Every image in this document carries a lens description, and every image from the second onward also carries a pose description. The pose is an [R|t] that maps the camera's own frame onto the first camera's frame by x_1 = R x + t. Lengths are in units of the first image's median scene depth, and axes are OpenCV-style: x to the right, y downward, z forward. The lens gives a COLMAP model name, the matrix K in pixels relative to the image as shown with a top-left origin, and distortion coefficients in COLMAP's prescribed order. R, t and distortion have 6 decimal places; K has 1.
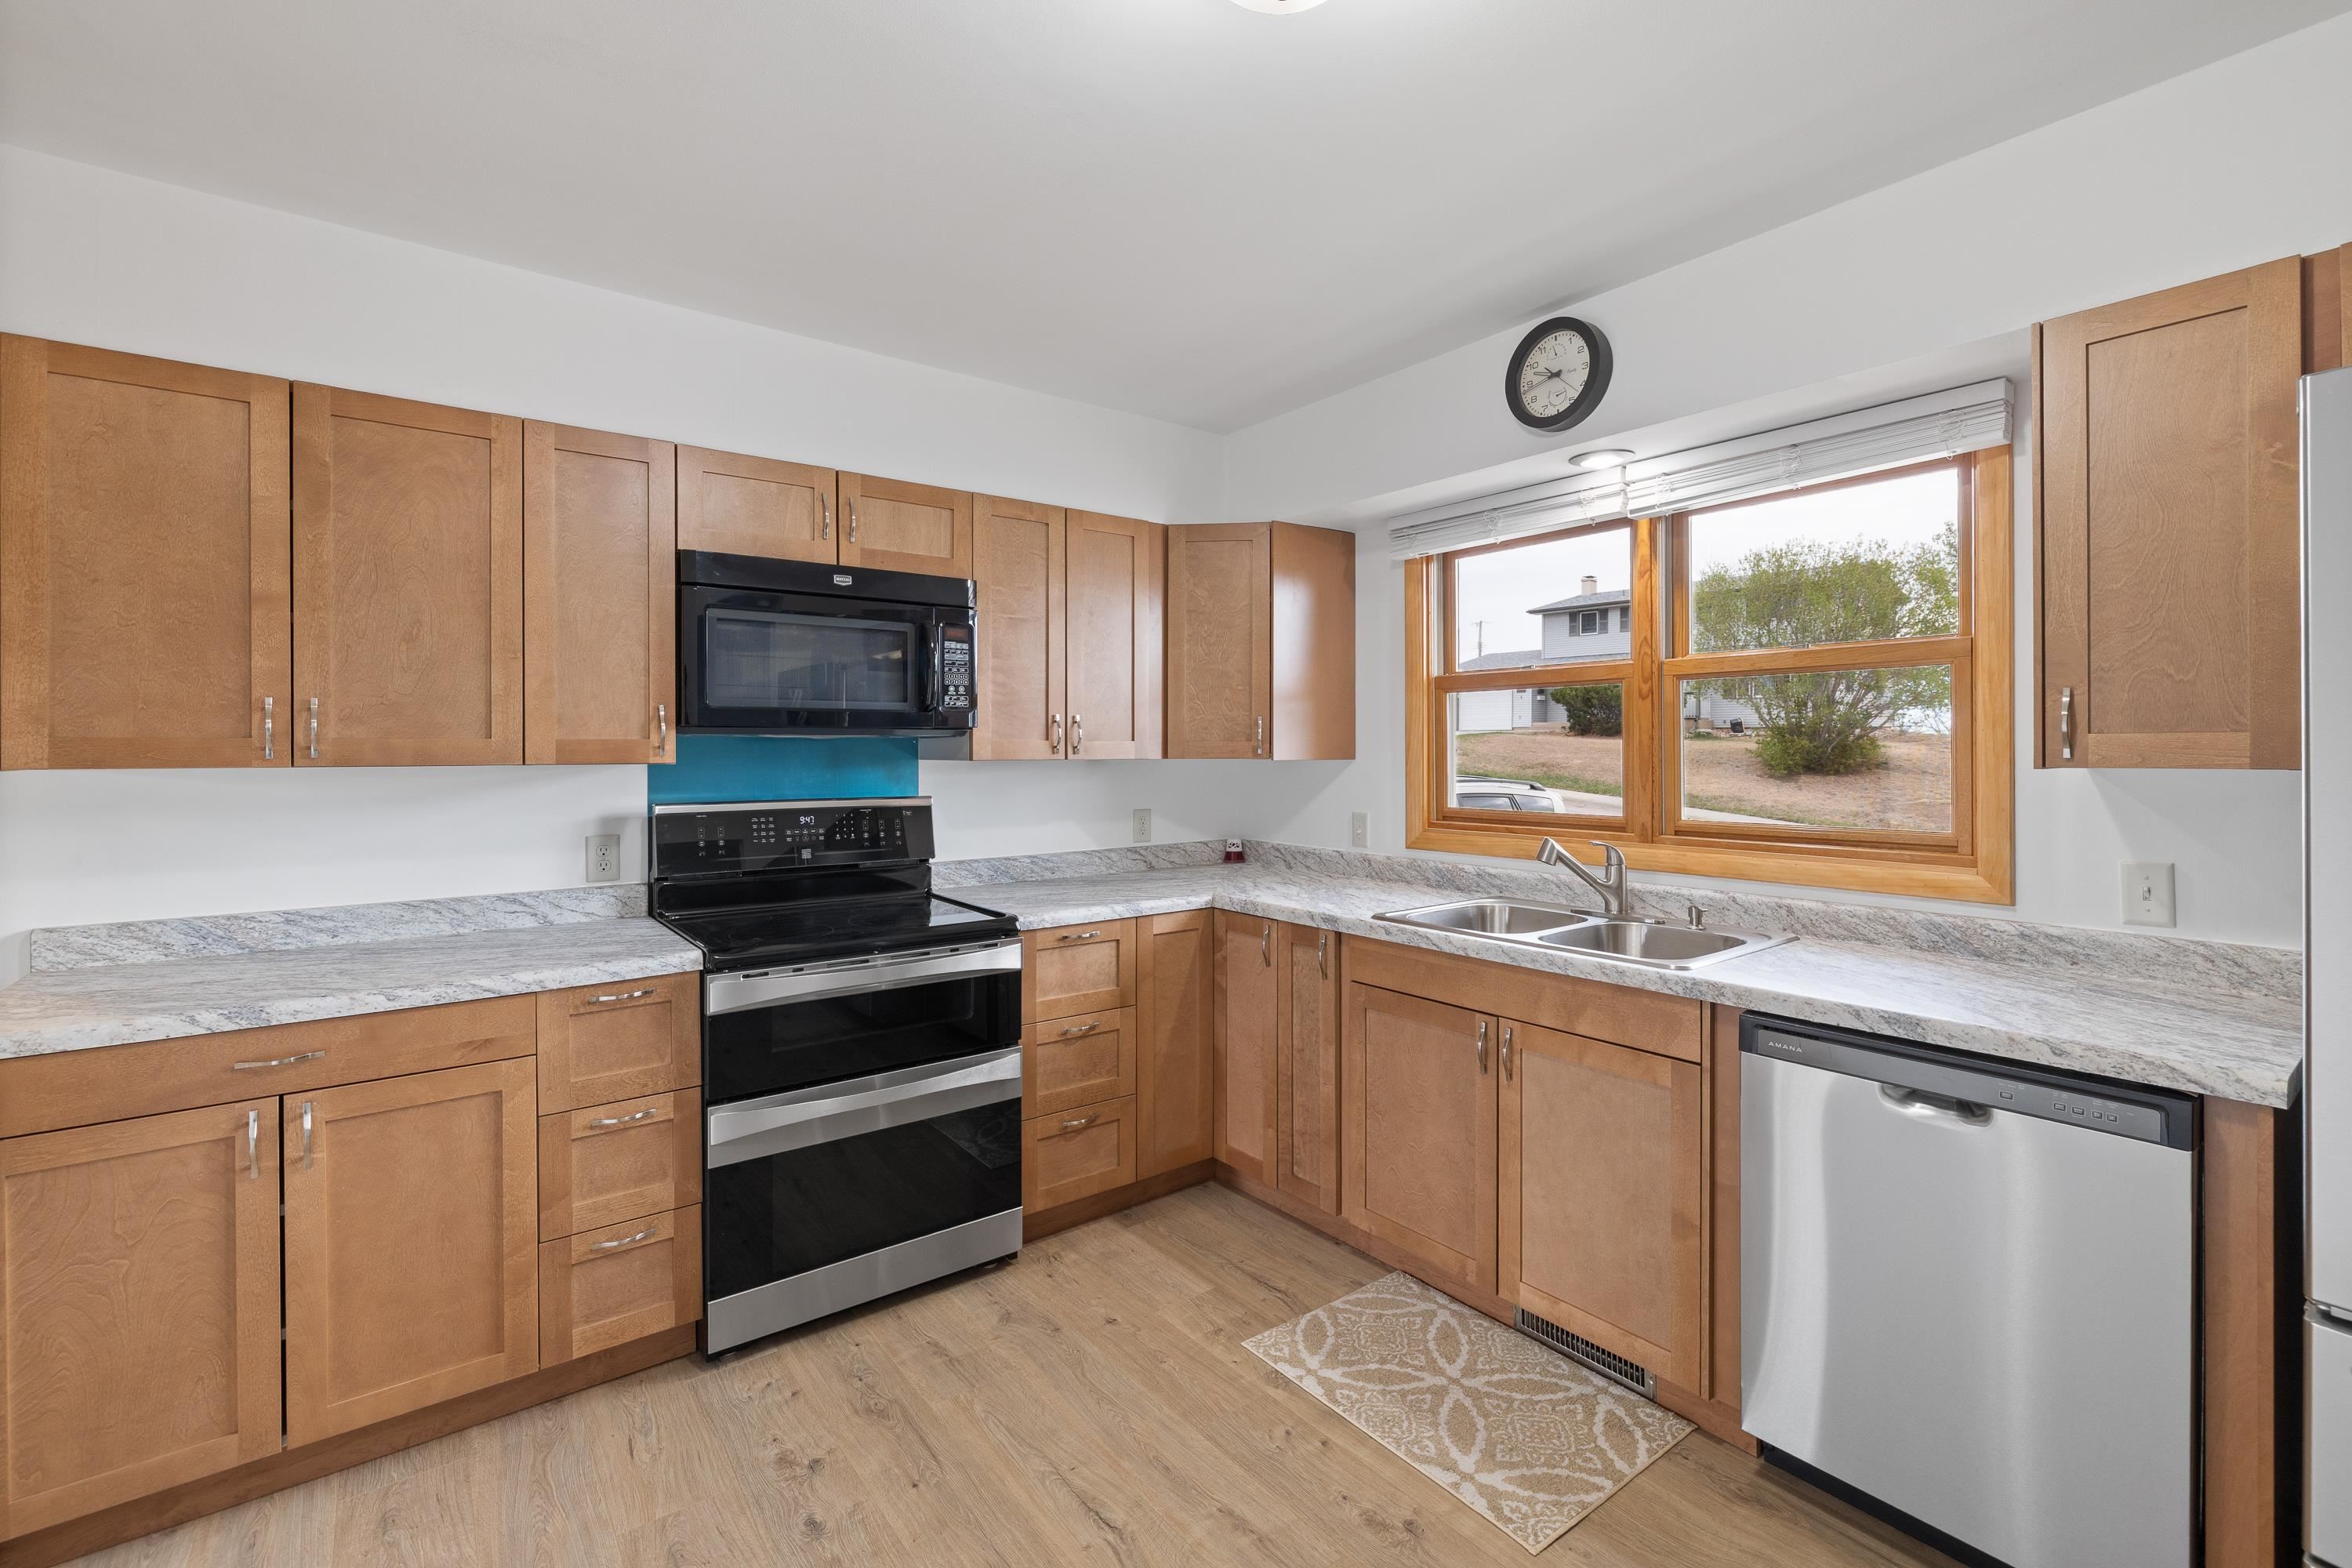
lens RADIAL K [[1024.8, 0, 1181.4], [0, 1024.8, 767.4], [0, 0, 1]] dist [-0.003651, 0.002761]
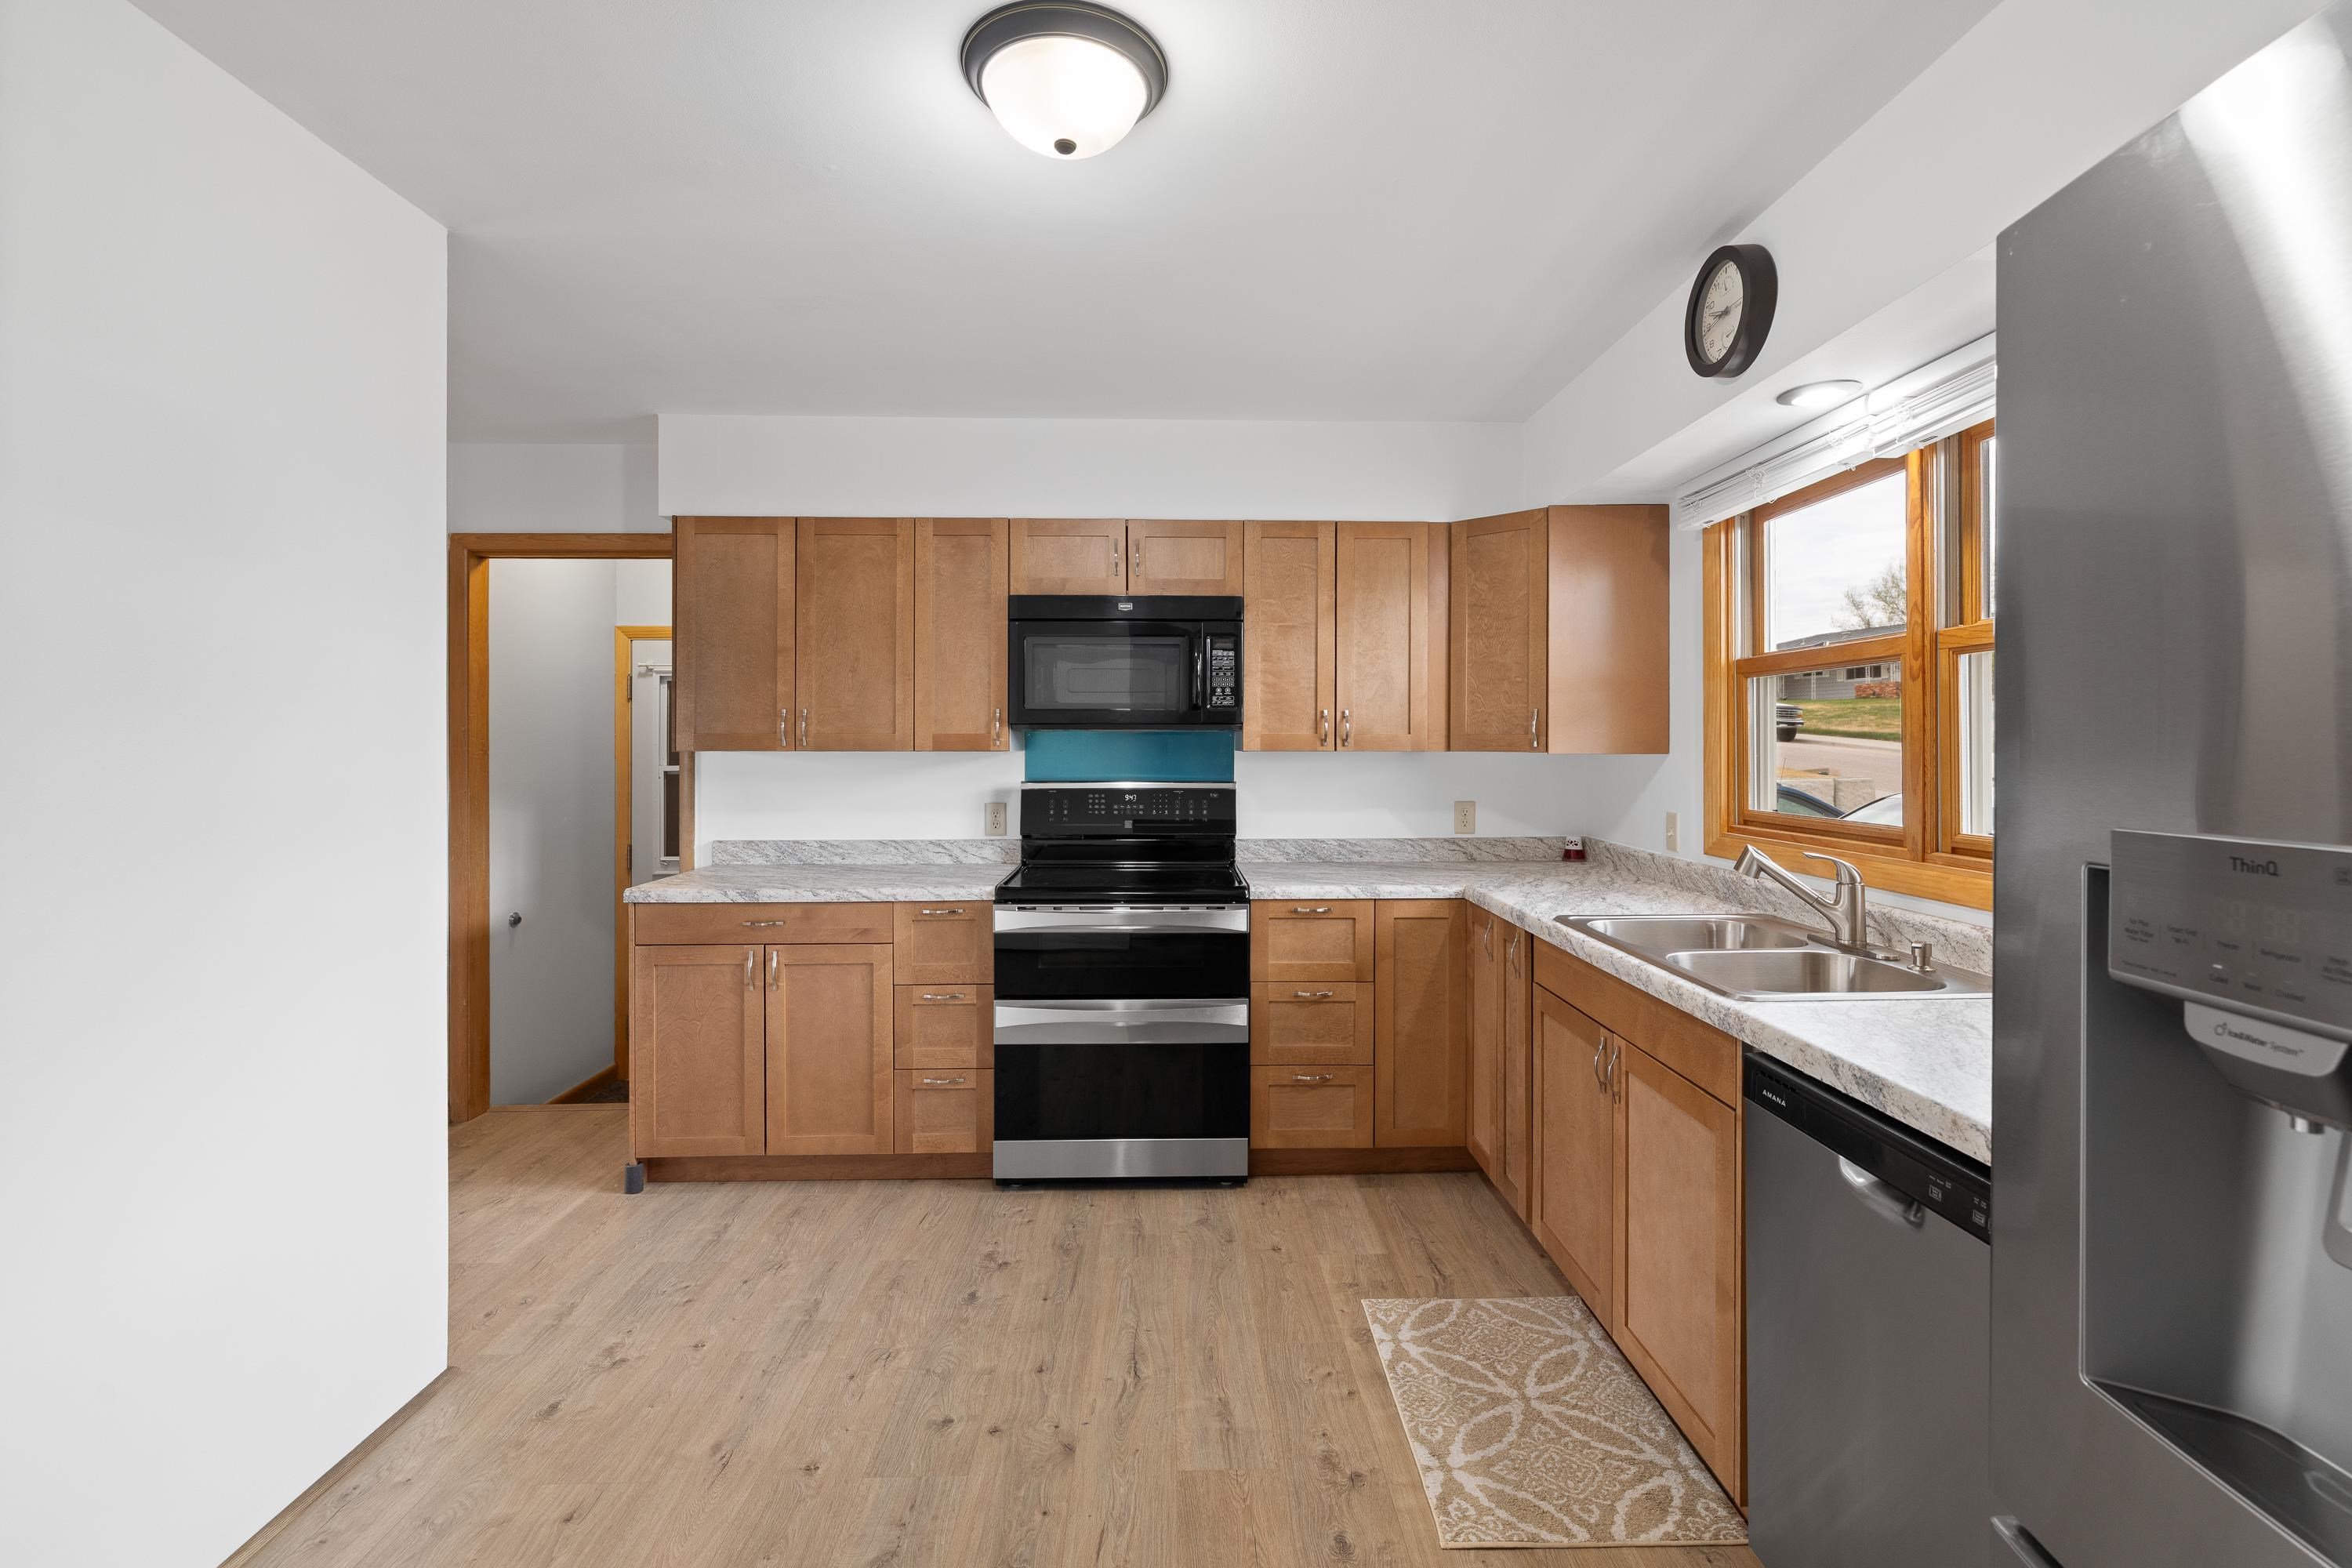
lens RADIAL K [[1024.8, 0, 1193.1], [0, 1024.8, 758.7], [0, 0, 1]] dist [-0.003651, 0.002761]
pose [[0.810668, 0.011825, -0.585387, 0.519205], [-0.013399, 0.999909, 0.001642, 0.000838], [0.585353, 0.006513, 0.810753, 0.030608]]
